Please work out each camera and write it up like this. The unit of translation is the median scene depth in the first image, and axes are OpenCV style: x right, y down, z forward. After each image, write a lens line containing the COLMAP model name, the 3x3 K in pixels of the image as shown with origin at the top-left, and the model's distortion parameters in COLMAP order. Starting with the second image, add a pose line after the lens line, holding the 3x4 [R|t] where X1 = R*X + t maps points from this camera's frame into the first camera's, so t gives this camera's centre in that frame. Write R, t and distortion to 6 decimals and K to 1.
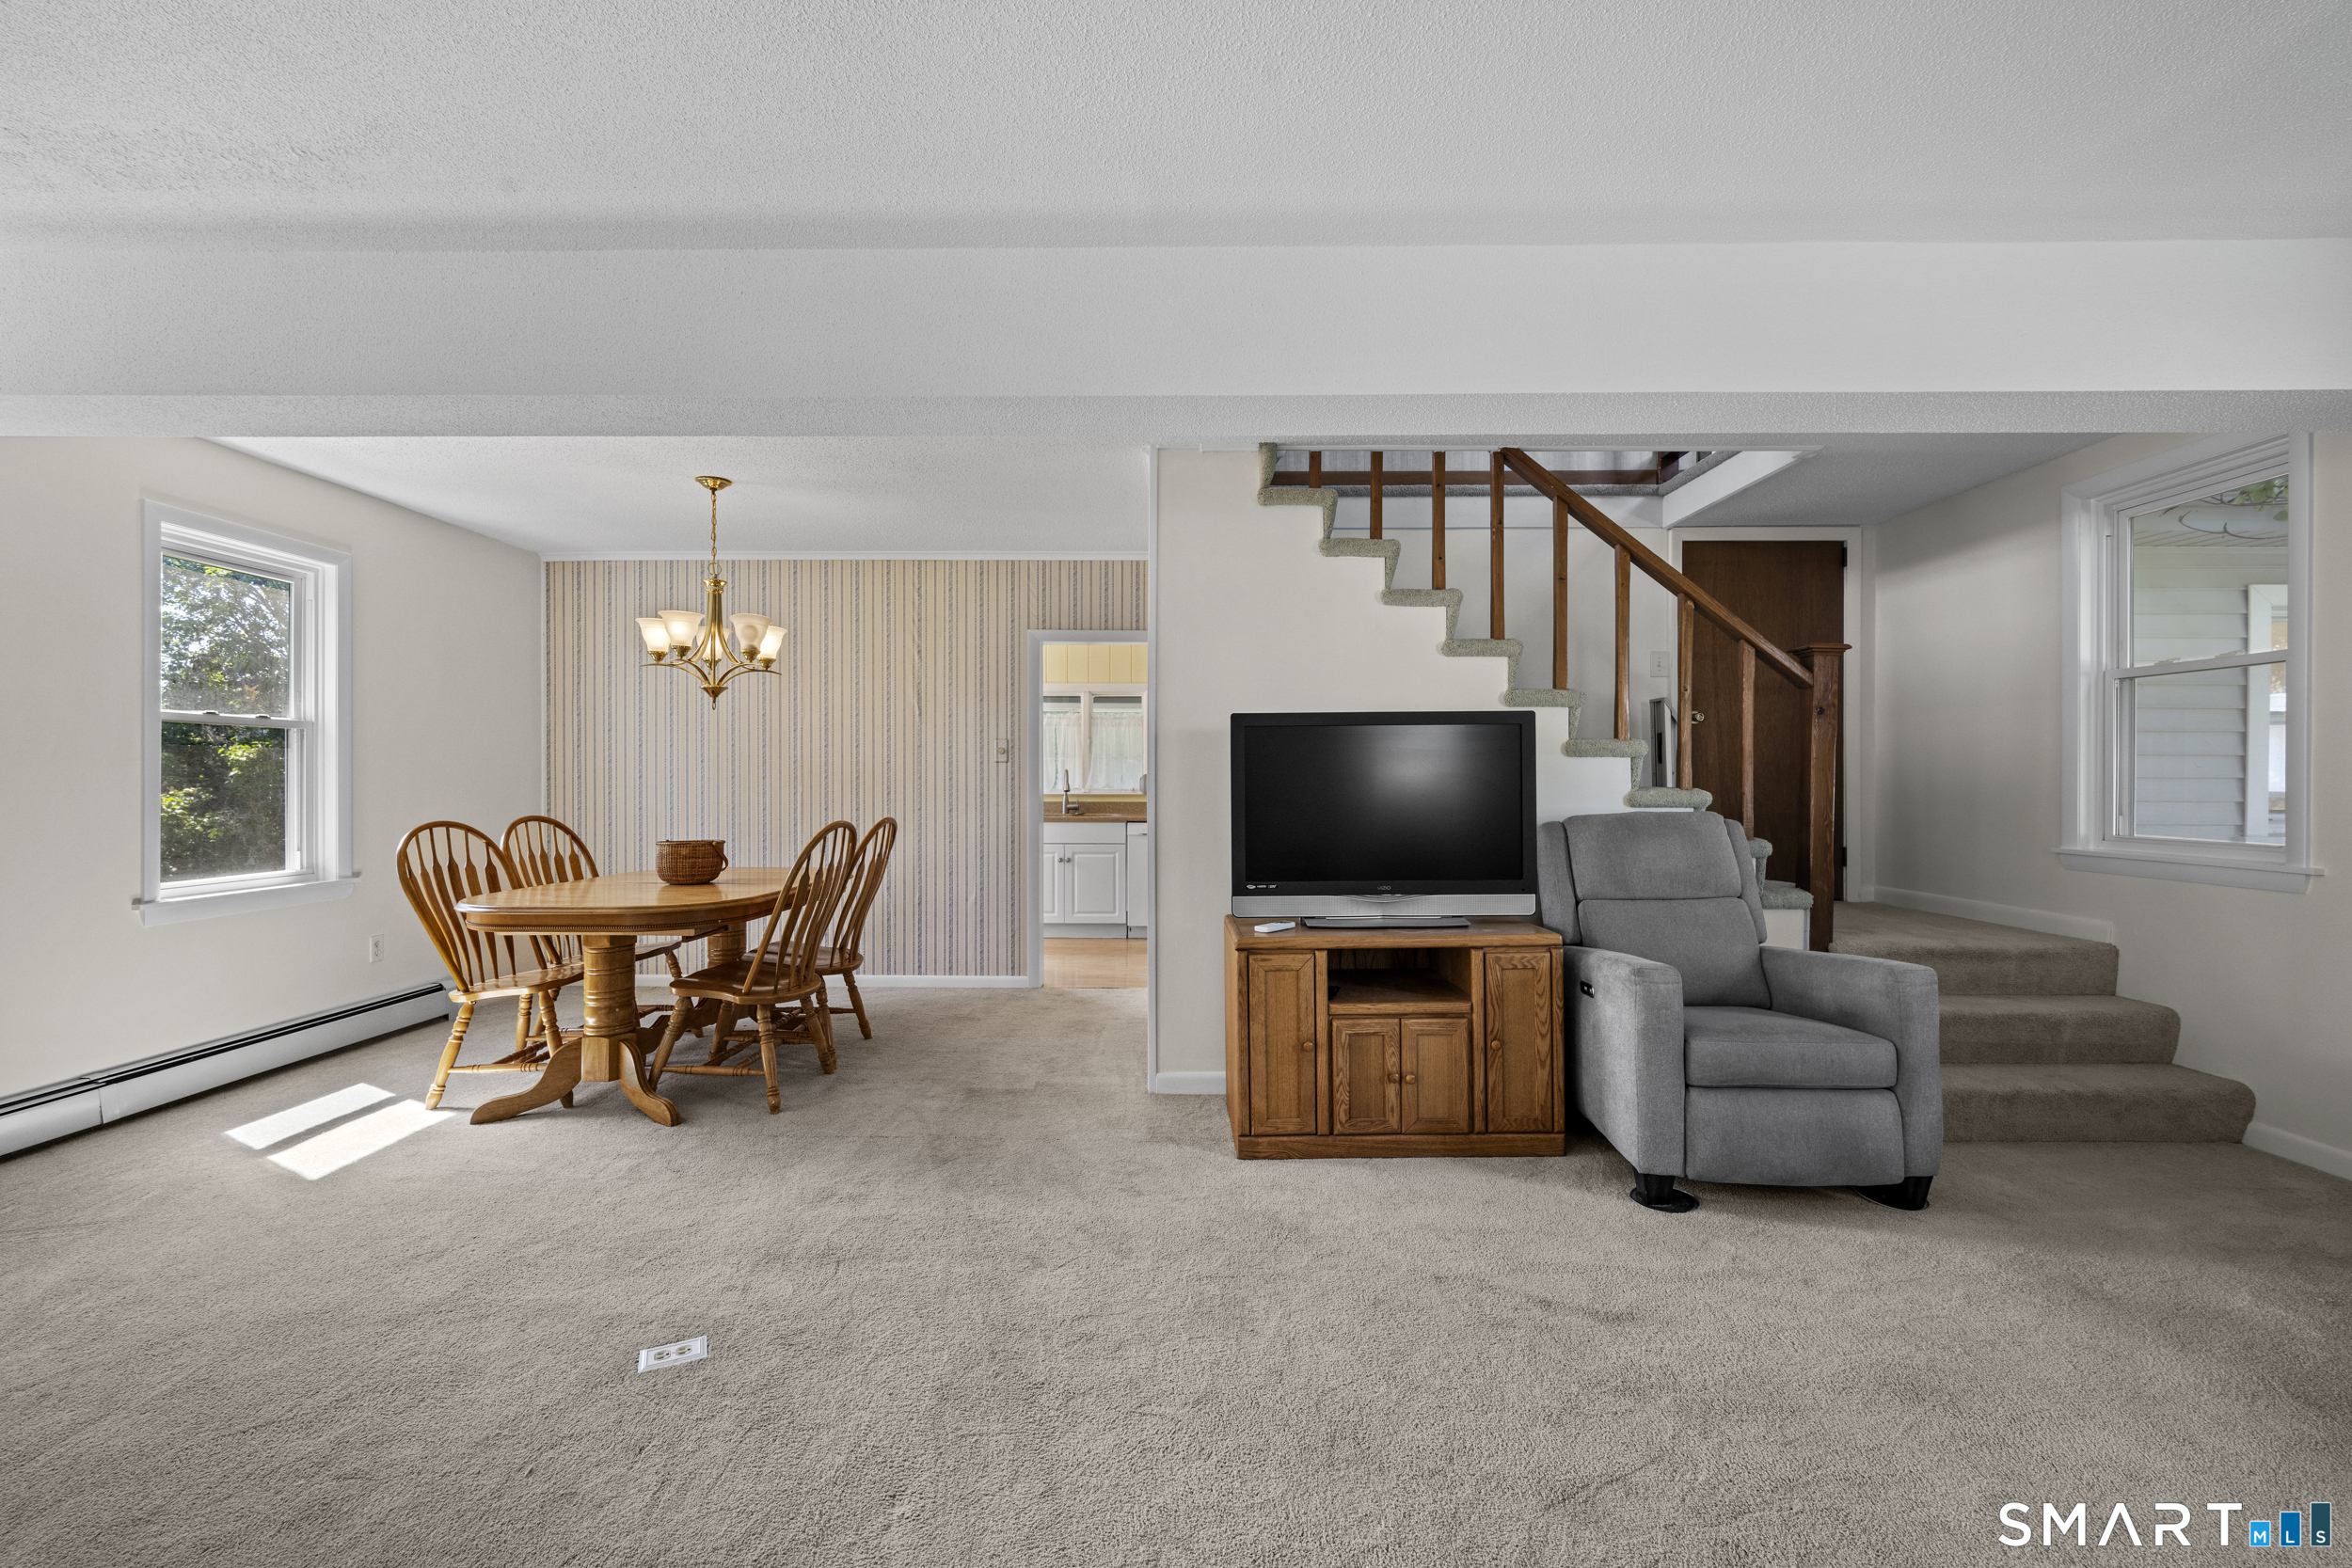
lens RADIAL K [[968.6, 0, 1176.0], [0, 968.6, 784.0], [0, 0, 1]] dist [-0.000401, 0.000162]
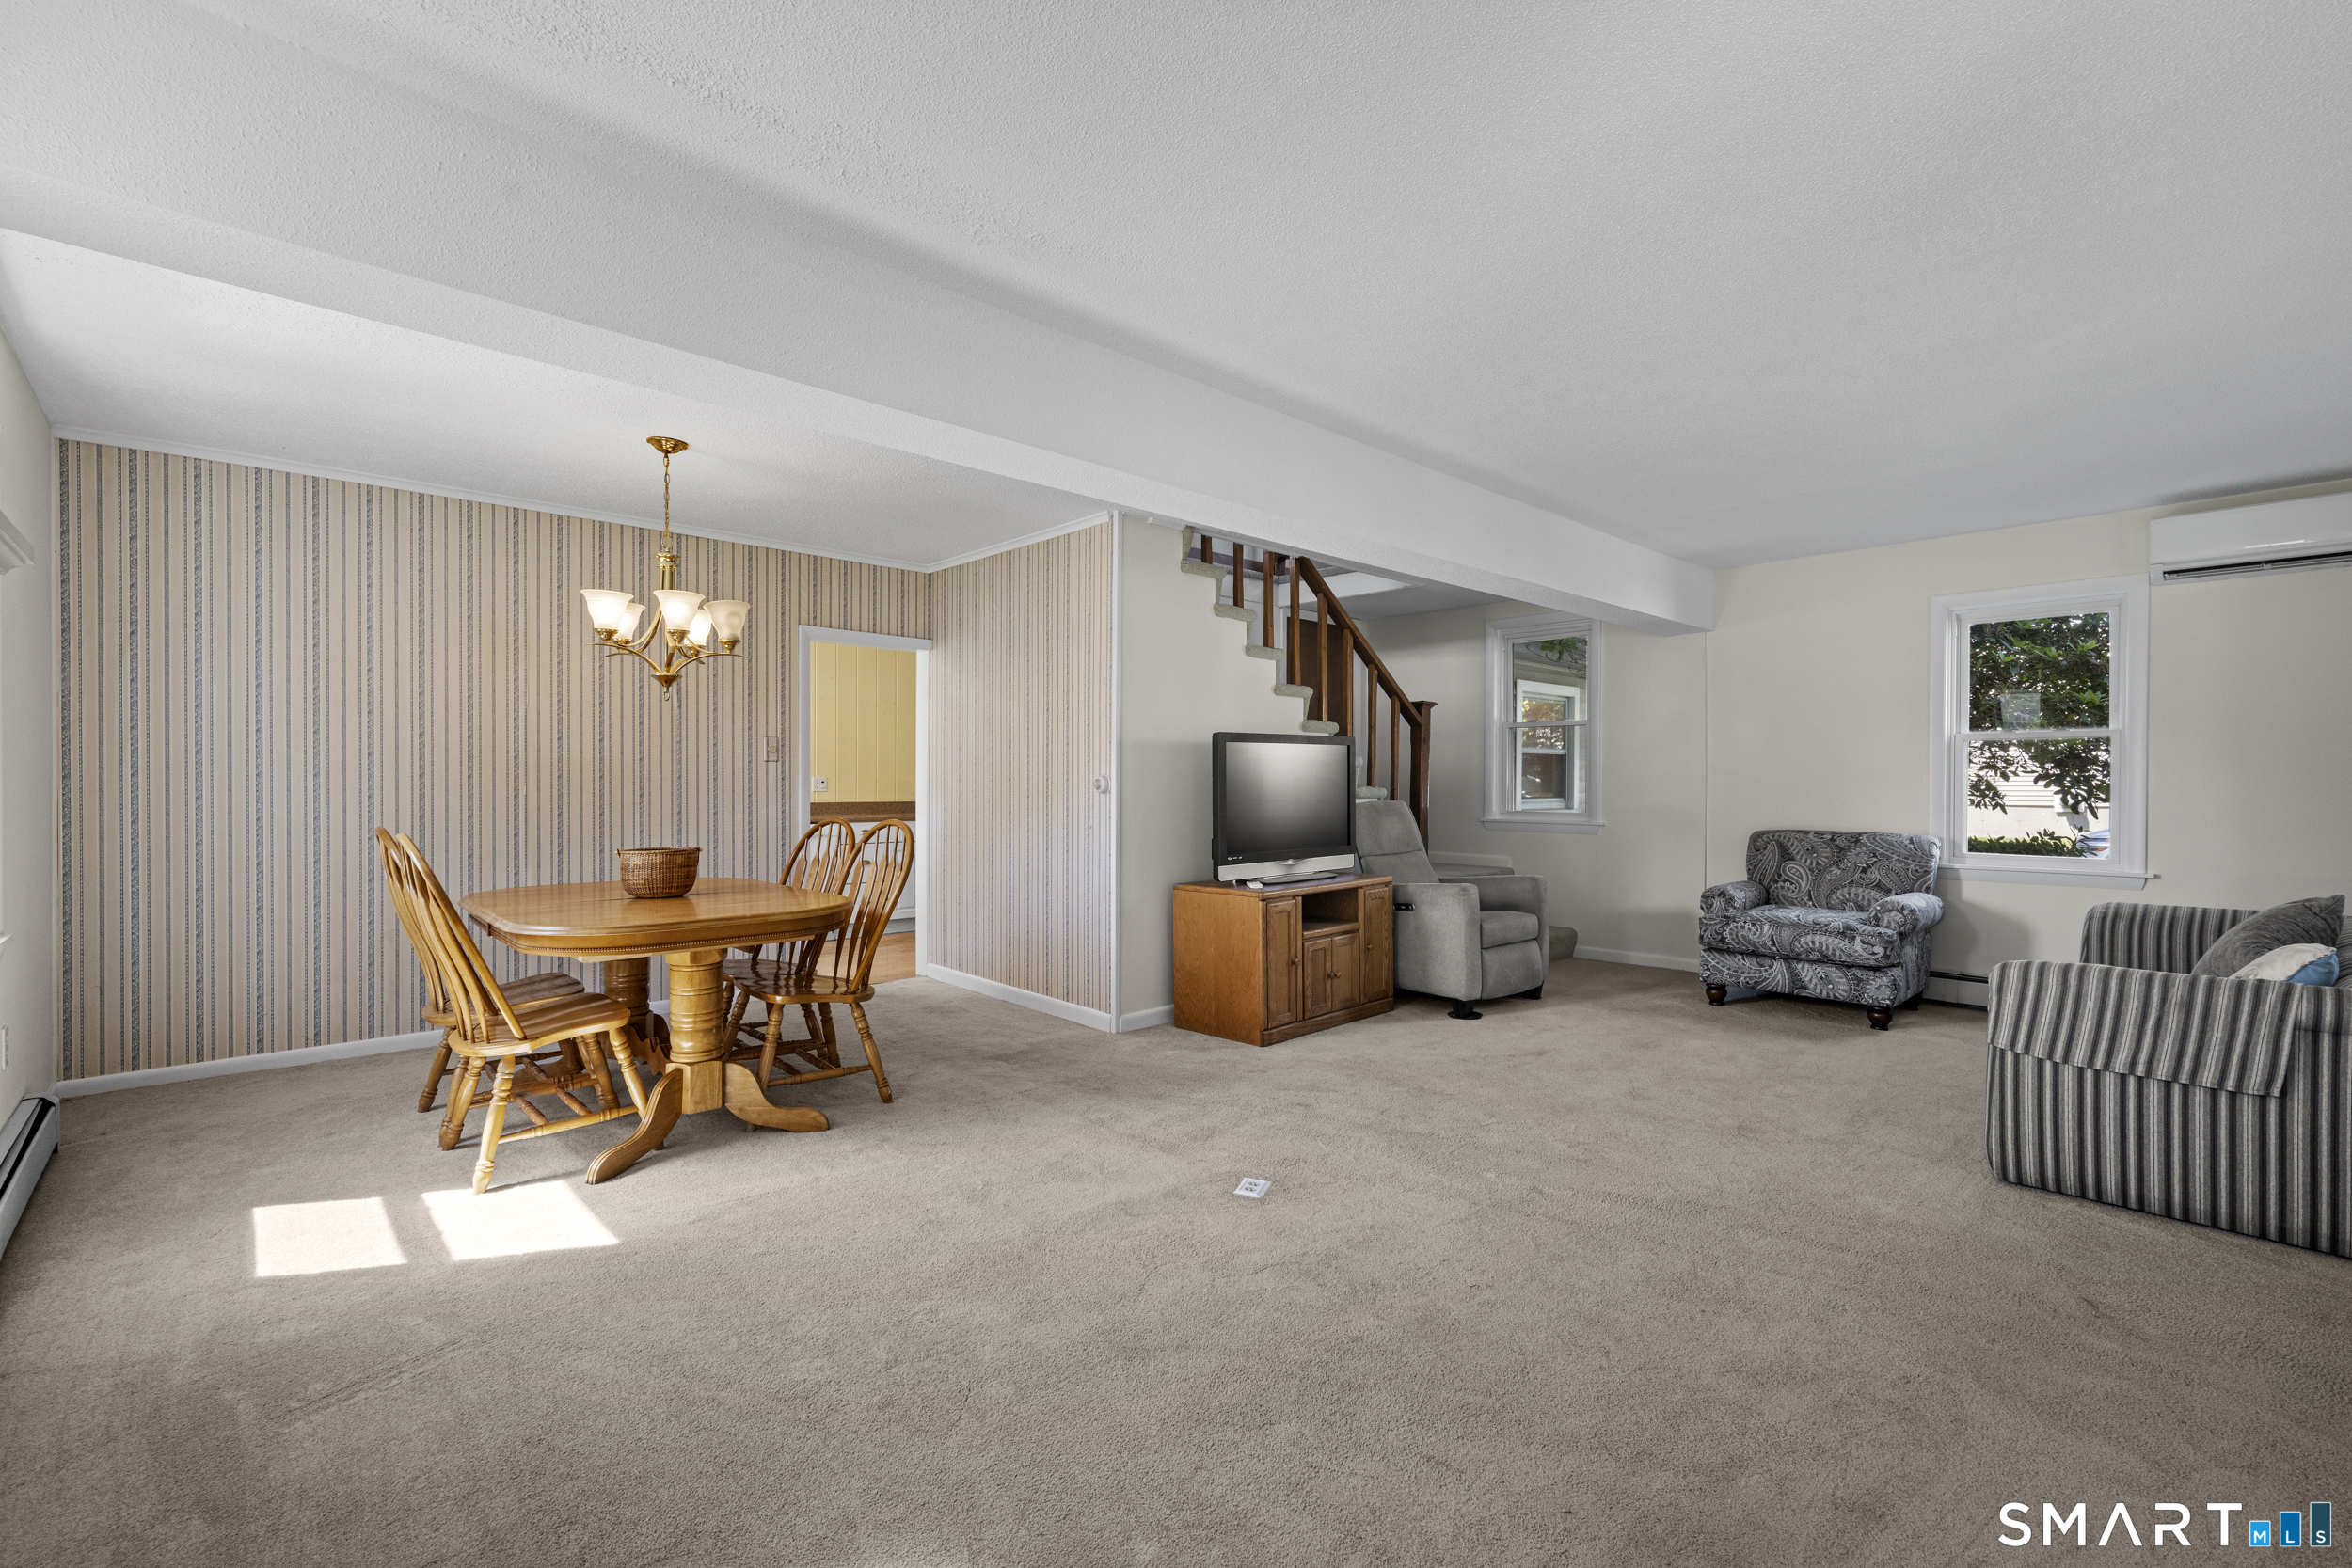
lens RADIAL K [[1027.7, 0, 1170.5], [0, 1027.7, 789.5], [0, 0, 1]] dist [0.000720, 0.000126]
pose [[0.725665, -0.004332, 0.688034, -1.016420], [0.001433, 0.999988, 0.004785, 0.001426], [-0.688046, -0.002487, 0.725662, -0.000728]]
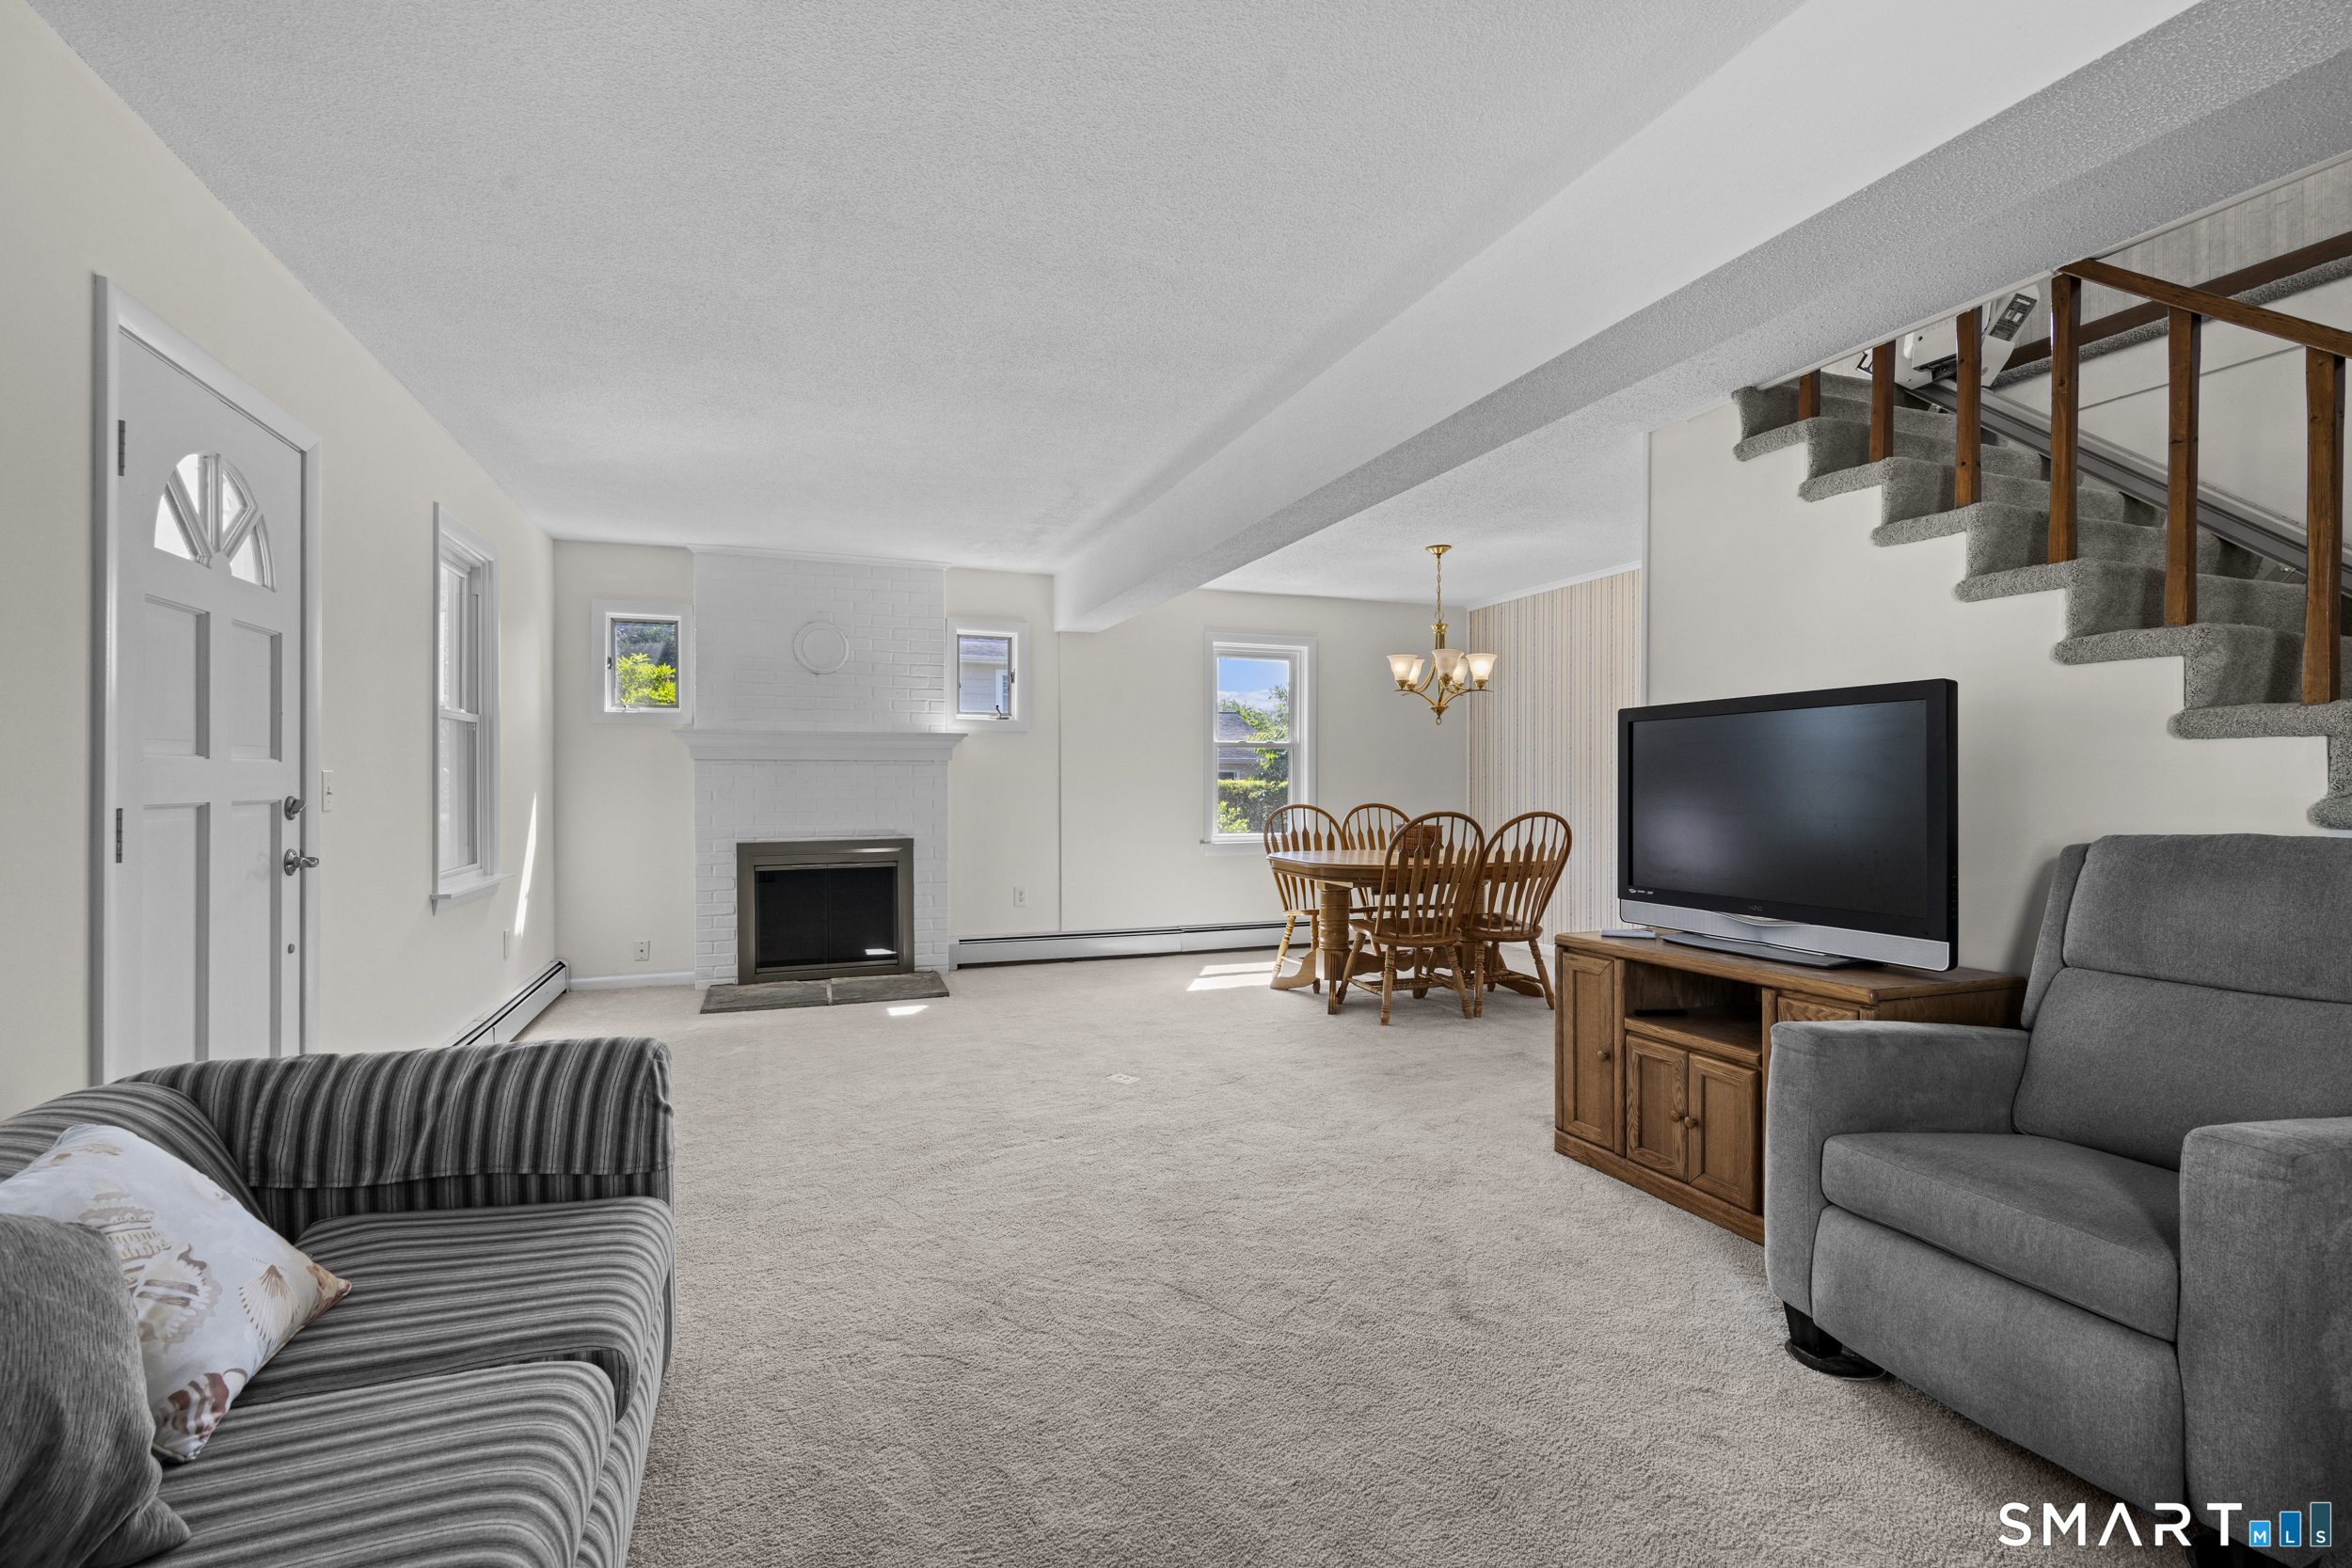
lens RADIAL K [[1039.4, 0, 1177.3], [0, 1039.4, 780.8], [0, 0, 1]] dist [0.001044, 0.000461]
pose [[0.358537, 0.000972, -0.933515, 0.894946], [-0.003465, 0.999994, -0.000290, 0.000367], [0.933509, 0.003339, 0.358538, 0.224179]]
